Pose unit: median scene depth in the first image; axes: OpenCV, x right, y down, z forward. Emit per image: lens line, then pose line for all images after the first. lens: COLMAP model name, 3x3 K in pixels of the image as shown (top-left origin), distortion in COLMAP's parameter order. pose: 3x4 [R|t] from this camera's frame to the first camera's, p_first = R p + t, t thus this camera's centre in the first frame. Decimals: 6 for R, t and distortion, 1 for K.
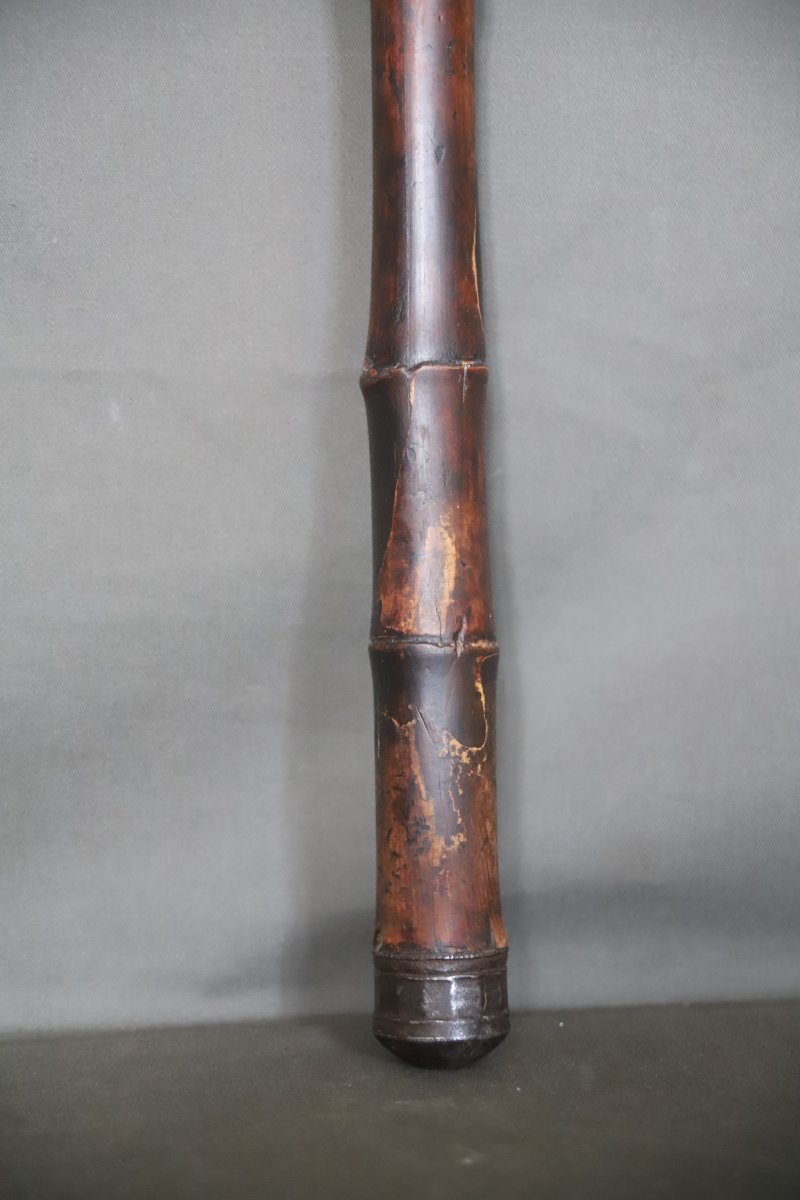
lens RADIAL K [[2482.8, 0, 400.0], [0, 2482.8, 600.0], [0, 0, 1]] dist [0.050769, 0.395783]
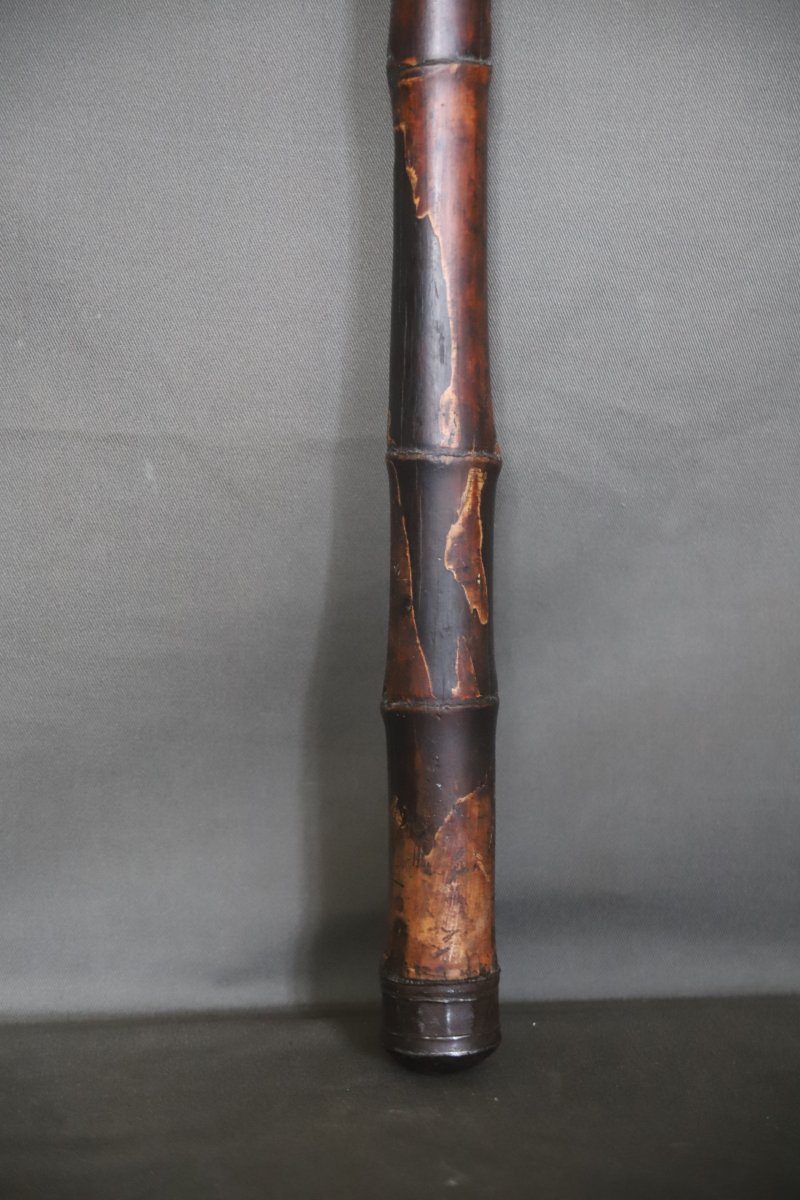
lens RADIAL K [[2482.8, 0, 400.0], [0, 2482.8, 600.0], [0, 0, 1]] dist [0.050769, 0.395783]
pose [[0.999551, 0.027415, 0.012108, -0.014717], [-0.028272, 0.996590, 0.077521, -0.105739], [-0.009942, -0.077828, 0.996917, -0.106935]]
